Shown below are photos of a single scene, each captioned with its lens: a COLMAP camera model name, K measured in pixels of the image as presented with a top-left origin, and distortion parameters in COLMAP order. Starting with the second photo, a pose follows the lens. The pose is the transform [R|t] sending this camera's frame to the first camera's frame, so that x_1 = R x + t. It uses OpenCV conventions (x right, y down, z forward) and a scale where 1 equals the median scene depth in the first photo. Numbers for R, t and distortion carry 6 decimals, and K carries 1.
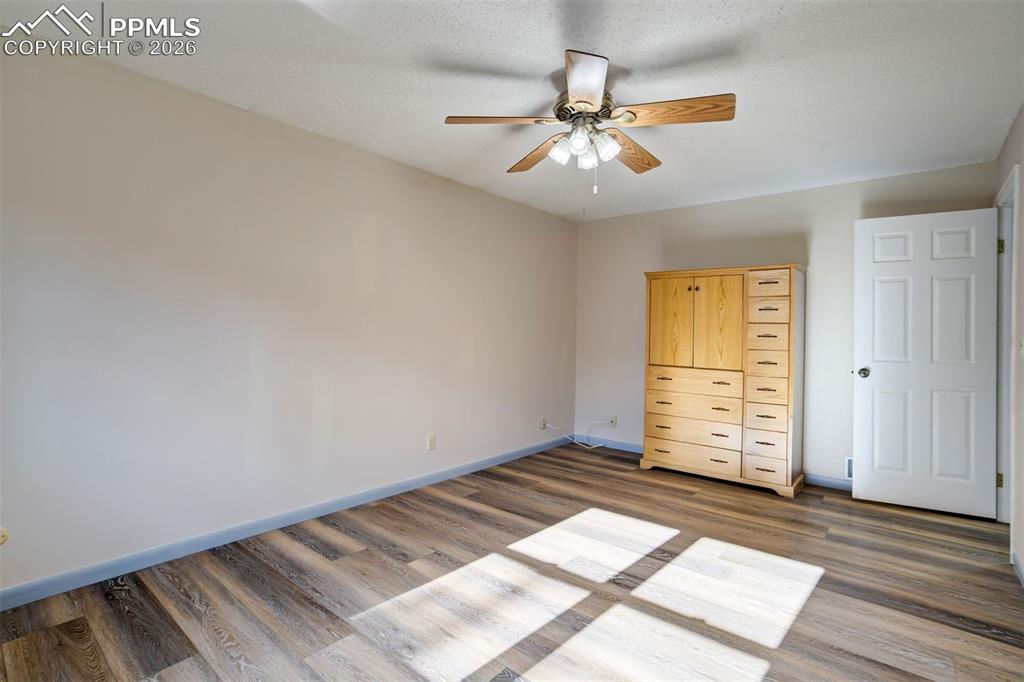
lens RADIAL K [[488.0, 0, 511.1], [0, 488.0, 336.4], [0, 0, 1]] dist [-0.048274, 0.026912]
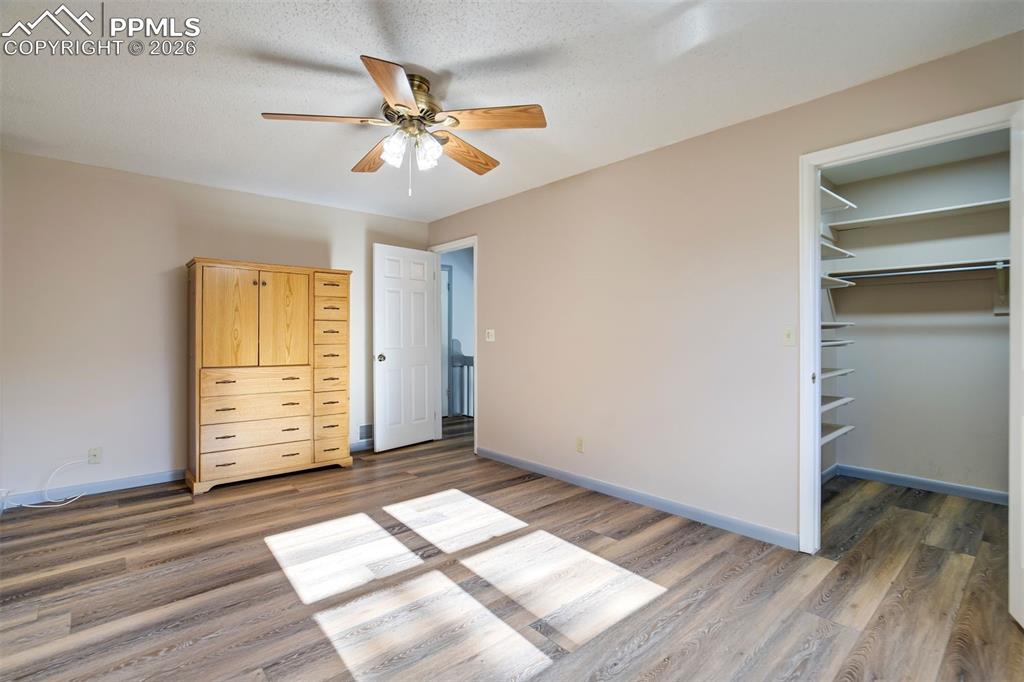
lens RADIAL K [[488.0, 0, 511.1], [0, 488.0, 336.4], [0, 0, 1]] dist [-0.048274, 0.026912]
pose [[0.146326, -0.023674, 0.988953, -0.650368], [0.011816, 0.999684, 0.022182, -0.011856], [-0.989166, 0.008440, 0.146560, 0.501537]]
